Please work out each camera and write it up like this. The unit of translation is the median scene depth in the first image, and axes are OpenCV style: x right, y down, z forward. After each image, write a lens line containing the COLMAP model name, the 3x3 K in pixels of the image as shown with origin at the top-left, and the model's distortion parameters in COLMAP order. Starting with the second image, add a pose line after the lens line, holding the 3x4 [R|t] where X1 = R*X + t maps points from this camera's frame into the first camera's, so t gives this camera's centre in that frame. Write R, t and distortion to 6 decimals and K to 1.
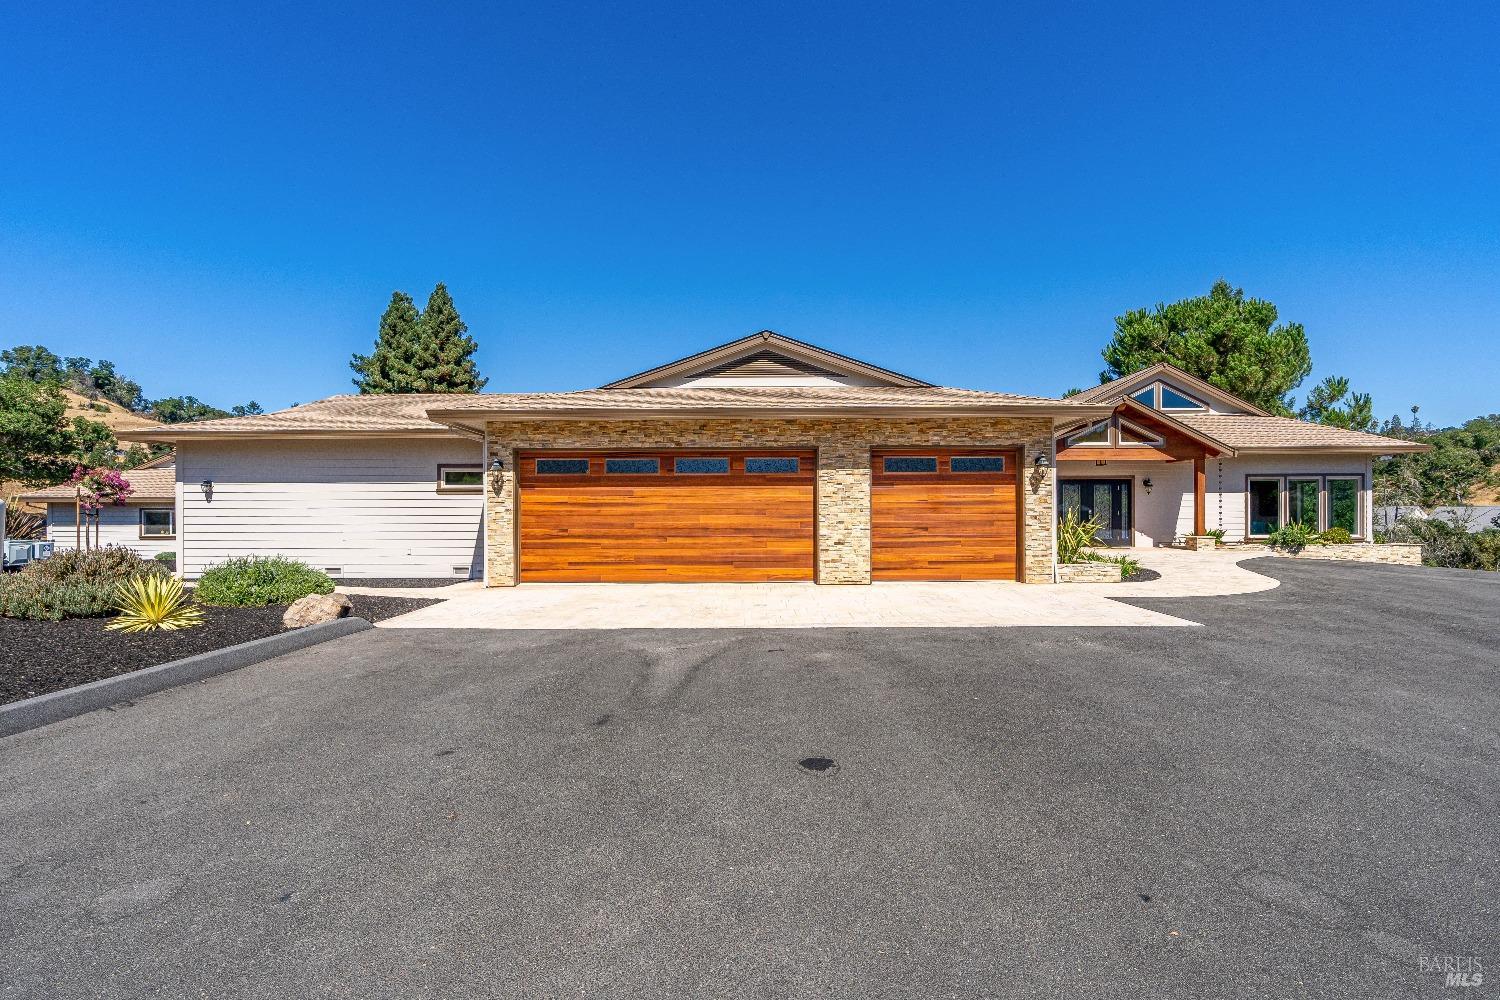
lens RADIAL K [[683.7, 0, 743.1], [0, 683.7, 495.5], [0, 0, 1]] dist [-0.004048, 0.000109]
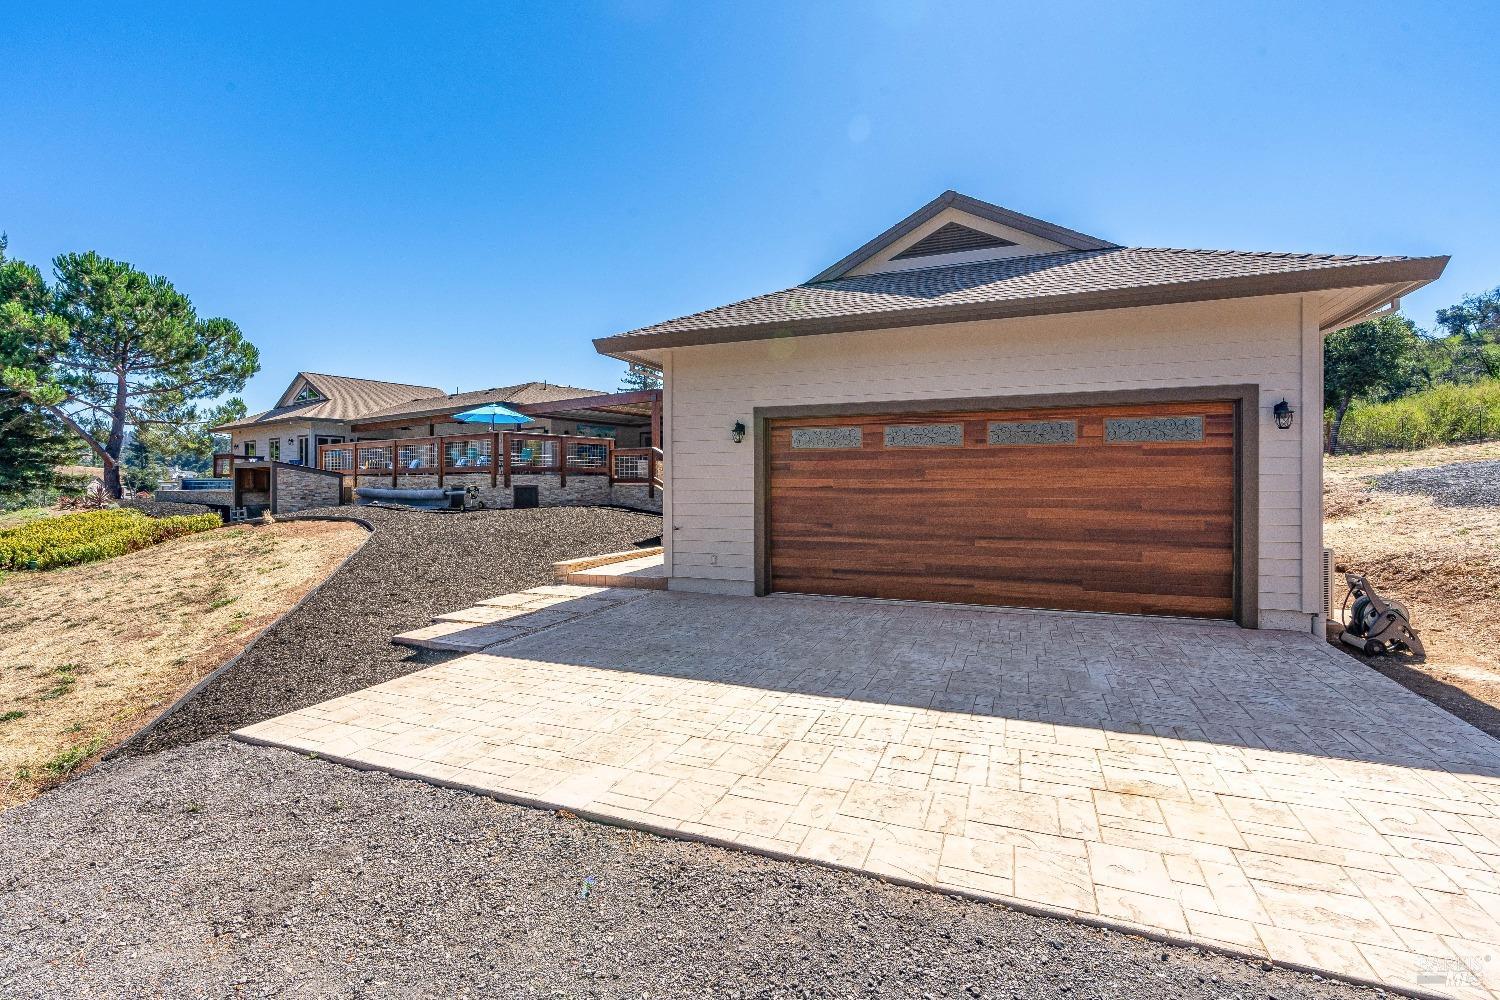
lens RADIAL K [[683.7, 0, 743.1], [0, 683.7, 495.5], [0, 0, 1]] dist [-0.004048, 0.000109]
pose [[0.880846, 0.003147, -0.473392, 0.008519], [0.006071, 0.999821, 0.017942, 0.004990], [0.473364, -0.018678, 0.880669, 0.322543]]
